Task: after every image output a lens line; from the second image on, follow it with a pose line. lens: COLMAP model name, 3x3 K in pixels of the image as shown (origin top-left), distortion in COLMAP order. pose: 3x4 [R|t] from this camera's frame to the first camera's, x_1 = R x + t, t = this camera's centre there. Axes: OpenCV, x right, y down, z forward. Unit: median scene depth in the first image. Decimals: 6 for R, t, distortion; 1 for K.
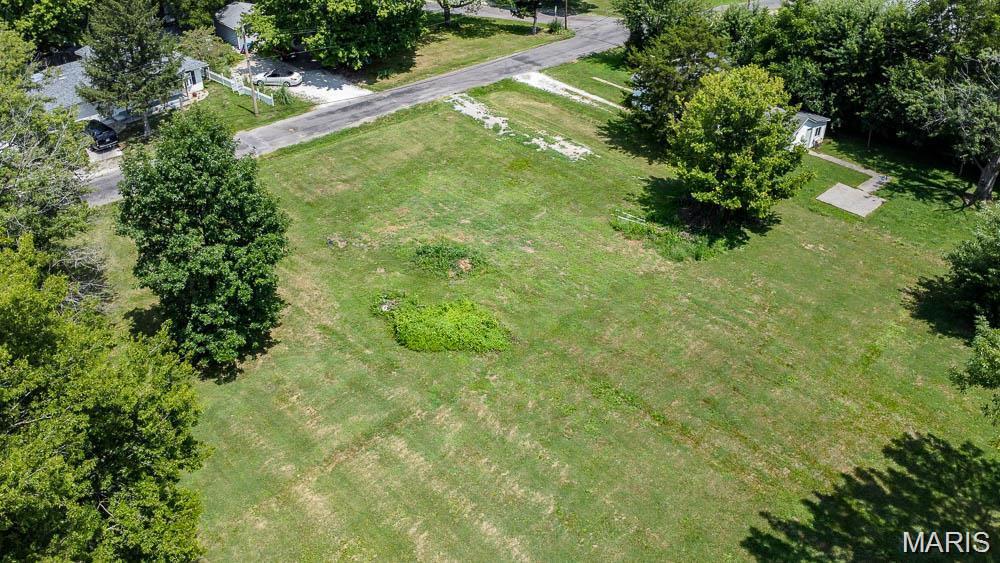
lens RADIAL K [[695.1, 0, 489.8], [0, 695.1, 280.4], [0, 0, 1]] dist [-0.024883, -0.002879]
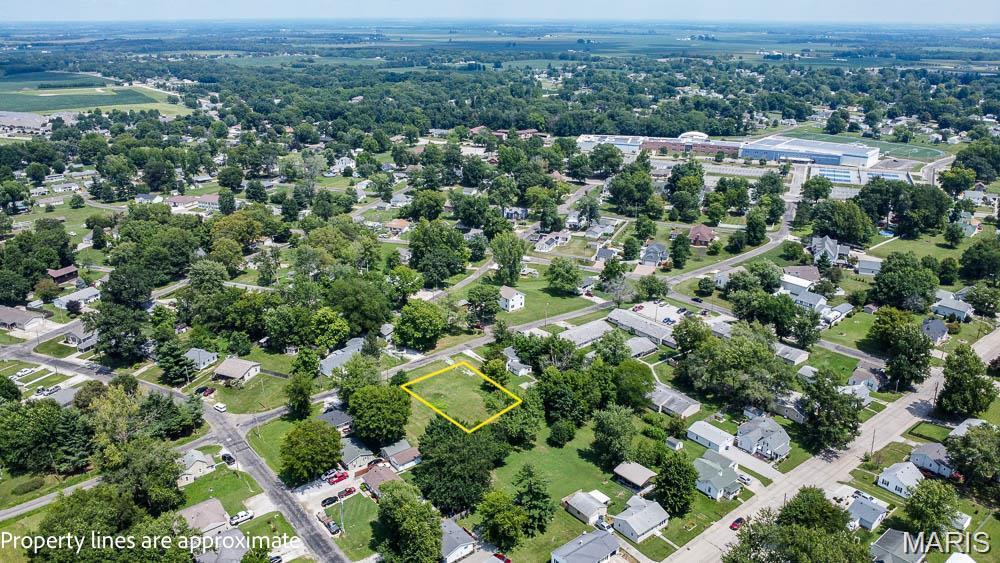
lens RADIAL K [[695.1, 0, 489.8], [0, 695.1, 280.4], [0, 0, 1]] dist [-0.024883, -0.002879]
pose [[0.999046, 0.006193, -0.043239, 0.379361], [-0.017419, 0.964266, -0.264364, 0.357863], [0.040056, 0.264865, 0.963453, -3.005455]]
